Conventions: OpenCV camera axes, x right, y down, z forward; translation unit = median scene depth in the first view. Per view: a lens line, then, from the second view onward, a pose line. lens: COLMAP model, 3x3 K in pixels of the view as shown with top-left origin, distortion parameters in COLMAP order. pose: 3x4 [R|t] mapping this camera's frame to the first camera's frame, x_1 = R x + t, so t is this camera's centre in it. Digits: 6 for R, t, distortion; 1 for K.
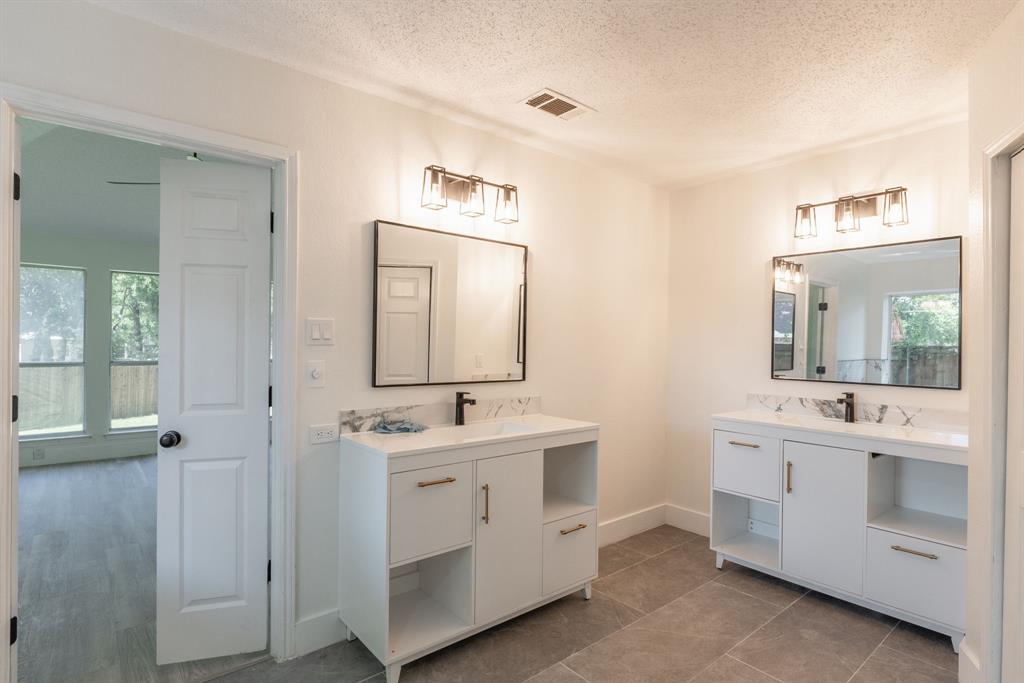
lens RADIAL K [[527.8, 0, 516.8], [0, 527.8, 341.8], [0, 0, 1]] dist [-0.009898, -0.000525]
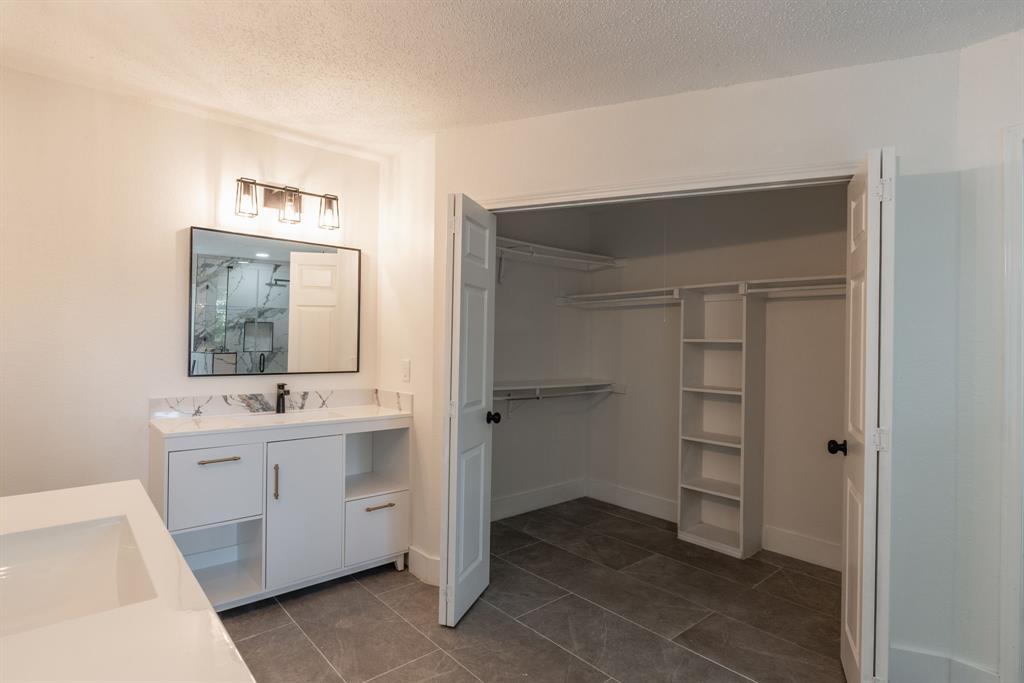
lens RADIAL K [[525.6, 0, 509.9], [0, 525.6, 341.2], [0, 0, 1]] dist [-0.002848, -0.000170]
pose [[-0.028160, -0.008569, 0.999567, -0.375219], [-0.017589, 0.999813, 0.008076, 0.000542], [-0.999449, -0.017354, -0.028305, 0.593245]]
